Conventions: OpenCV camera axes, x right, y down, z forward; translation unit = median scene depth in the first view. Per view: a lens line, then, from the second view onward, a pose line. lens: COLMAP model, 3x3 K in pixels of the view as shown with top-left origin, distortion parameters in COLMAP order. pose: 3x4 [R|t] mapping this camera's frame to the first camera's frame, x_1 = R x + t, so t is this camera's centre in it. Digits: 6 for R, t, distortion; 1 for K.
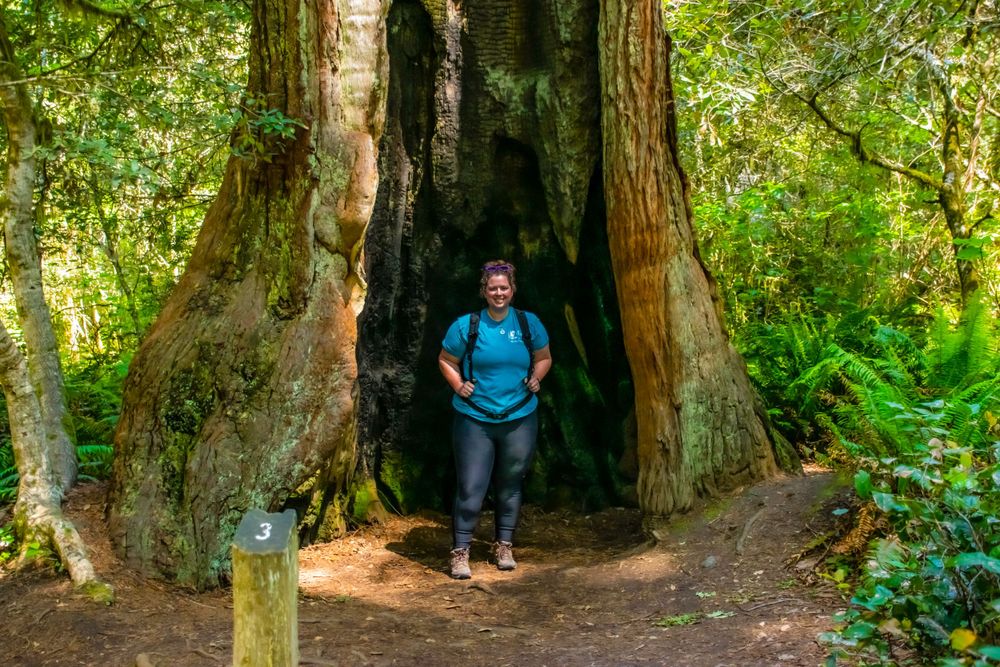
lens RADIAL K [[1162.0, 0, 501.0], [0, 1162.0, 338.0], [0, 0, 1]] dist [0.010098, 0.310250]
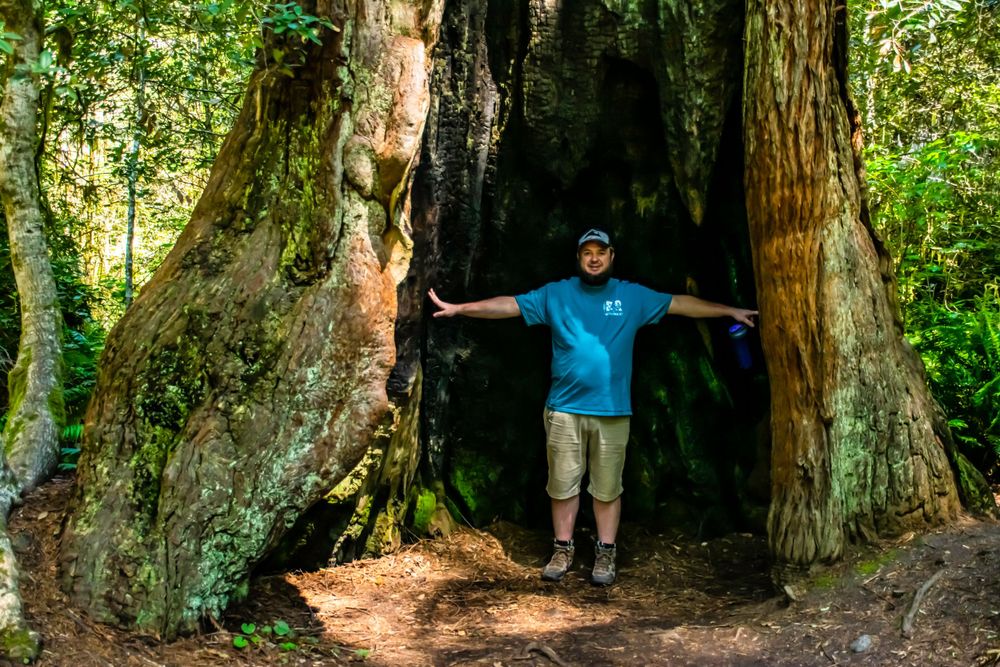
lens RADIAL K [[1162.0, 0, 501.0], [0, 1162.0, 338.0], [0, 0, 1]] dist [0.010098, 0.310250]
pose [[0.991080, 0.047332, -0.124582, 0.035098], [-0.042954, 0.998370, 0.037594, -0.013917], [0.126159, -0.031907, 0.991497, 0.234991]]
